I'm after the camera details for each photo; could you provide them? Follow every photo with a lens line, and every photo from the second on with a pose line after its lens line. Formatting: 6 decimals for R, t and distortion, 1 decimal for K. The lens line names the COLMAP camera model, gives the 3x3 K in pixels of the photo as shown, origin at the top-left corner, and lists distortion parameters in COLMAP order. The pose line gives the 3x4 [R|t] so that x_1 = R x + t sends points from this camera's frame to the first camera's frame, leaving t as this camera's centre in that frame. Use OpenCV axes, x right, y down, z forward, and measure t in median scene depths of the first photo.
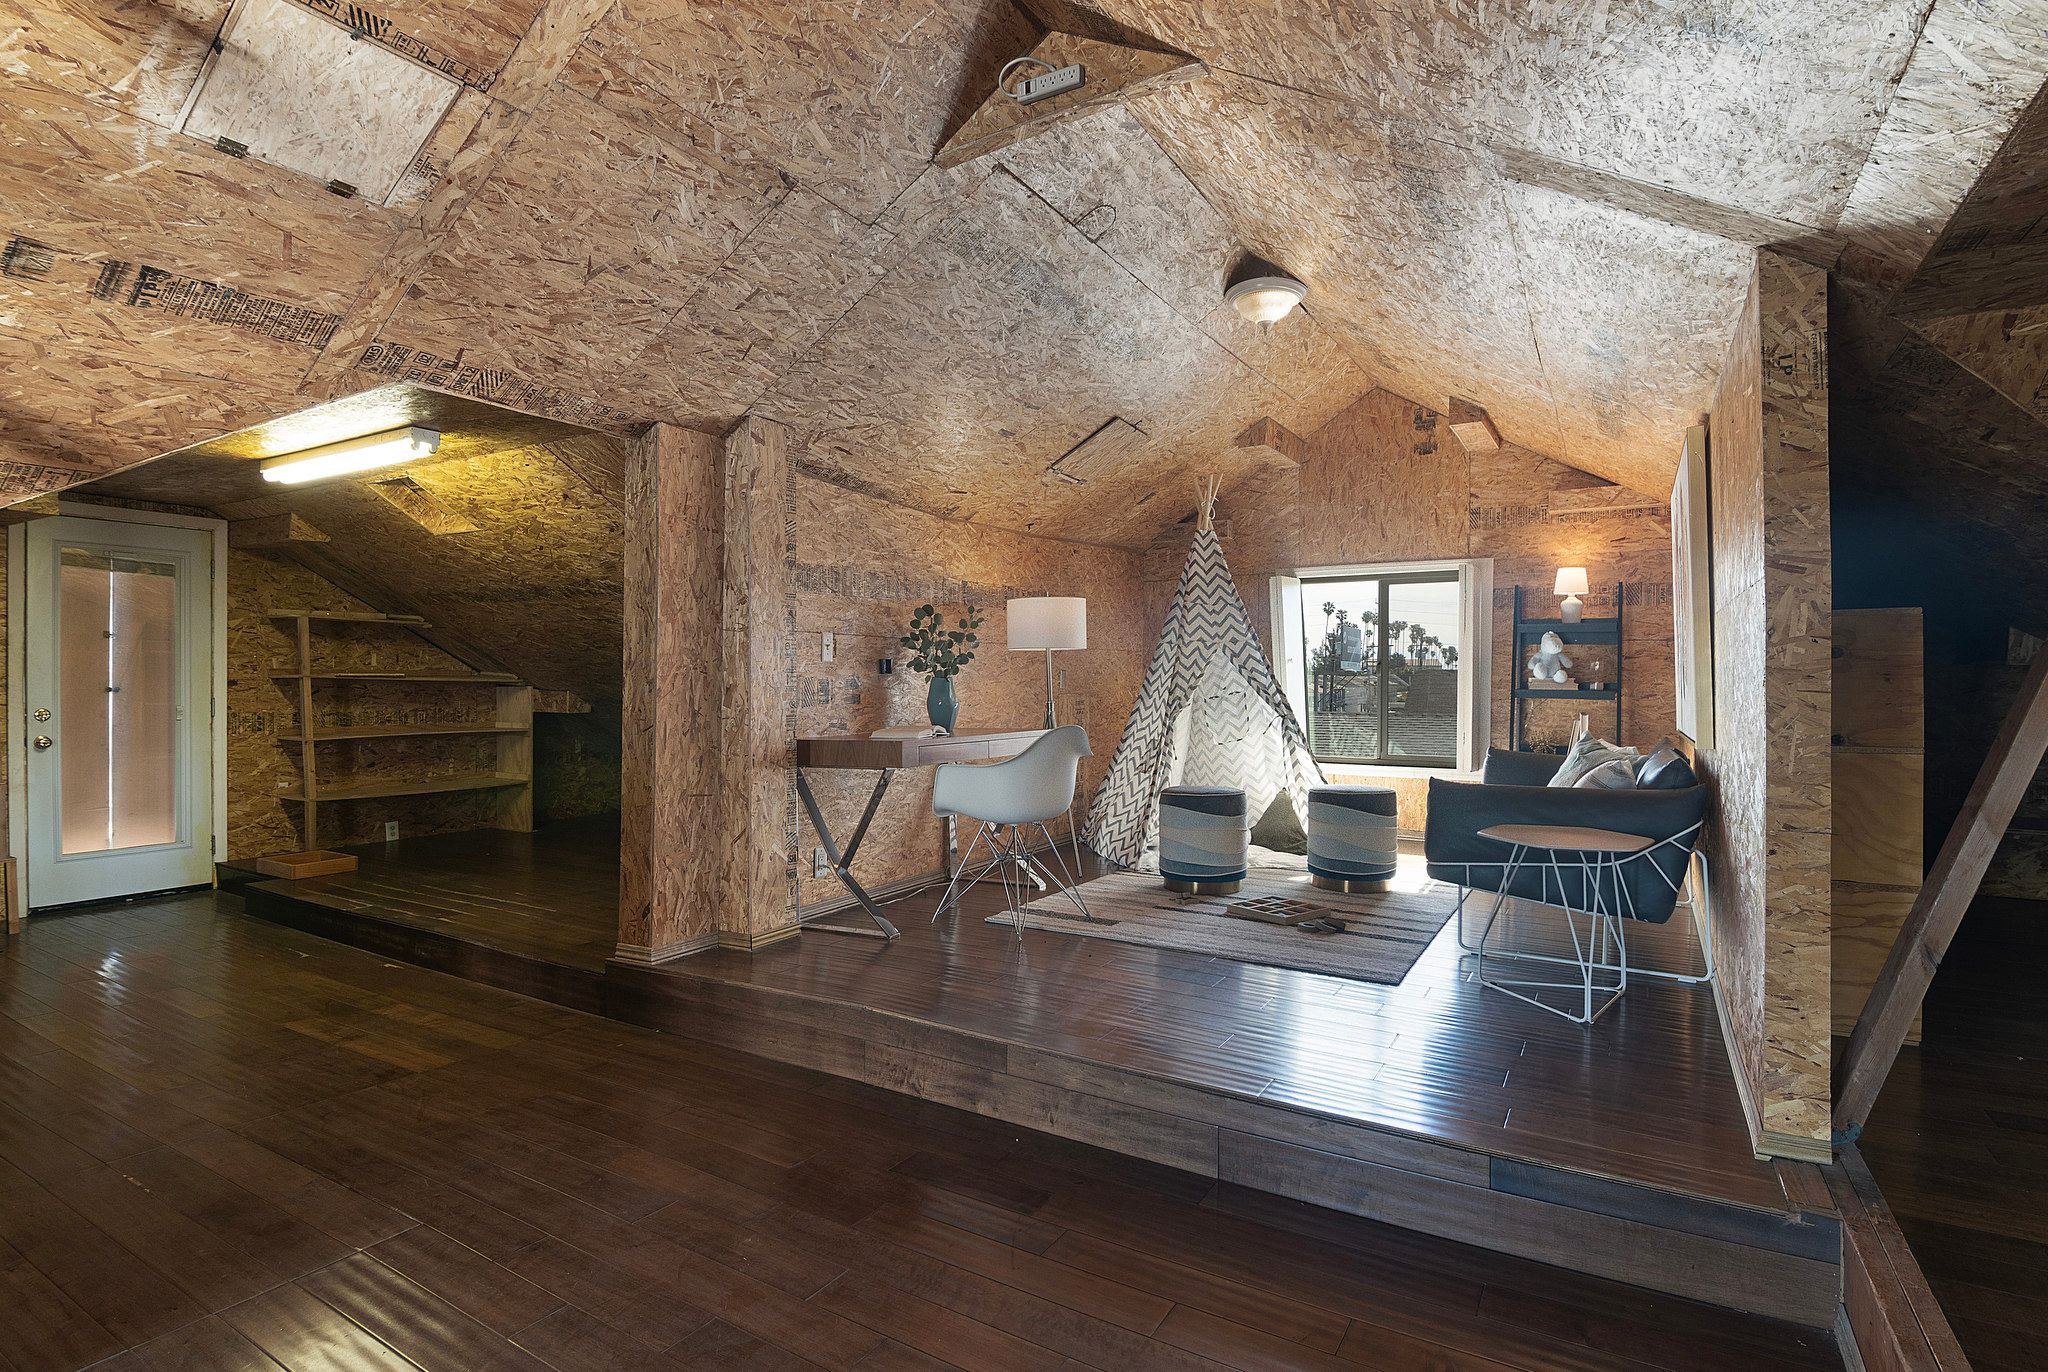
lens RADIAL K [[991.5, 0, 1024.4], [0, 991.5, 680.1], [0, 0, 1]] dist [-0.018676, -0.003302]
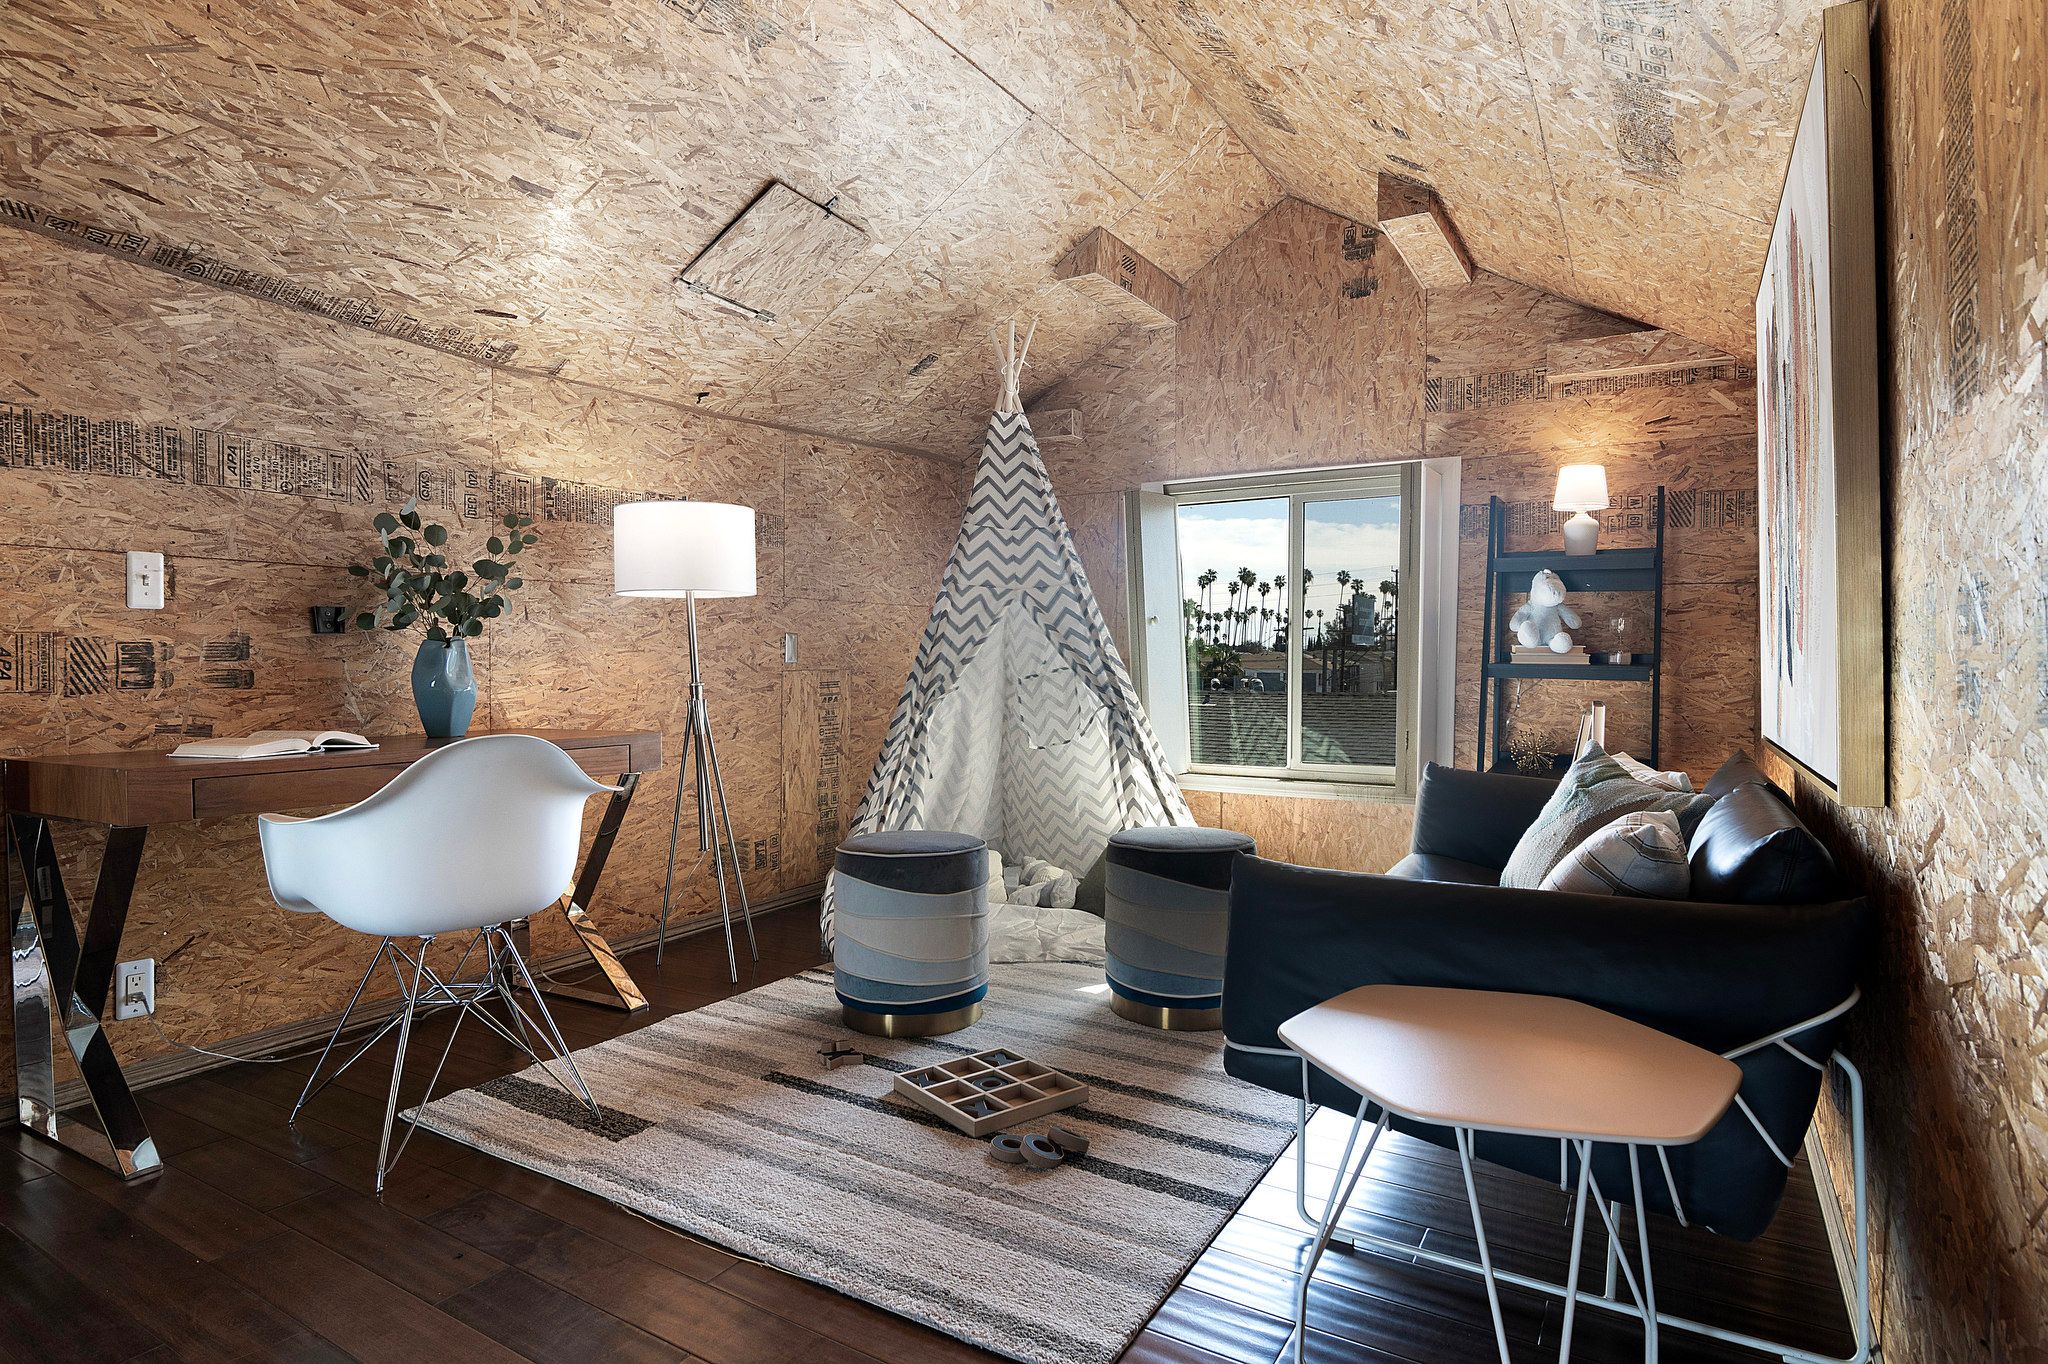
lens RADIAL K [[1086.5, 0, 1023.0], [0, 1086.5, 677.3], [0, 0, 1]] dist [-0.006389, -0.002700]
pose [[0.999917, 0.000502, 0.012864, 0.194979], [-0.000759, 0.999799, 0.020027, 0.004586], [-0.012851, -0.020035, 0.999717, 0.320176]]
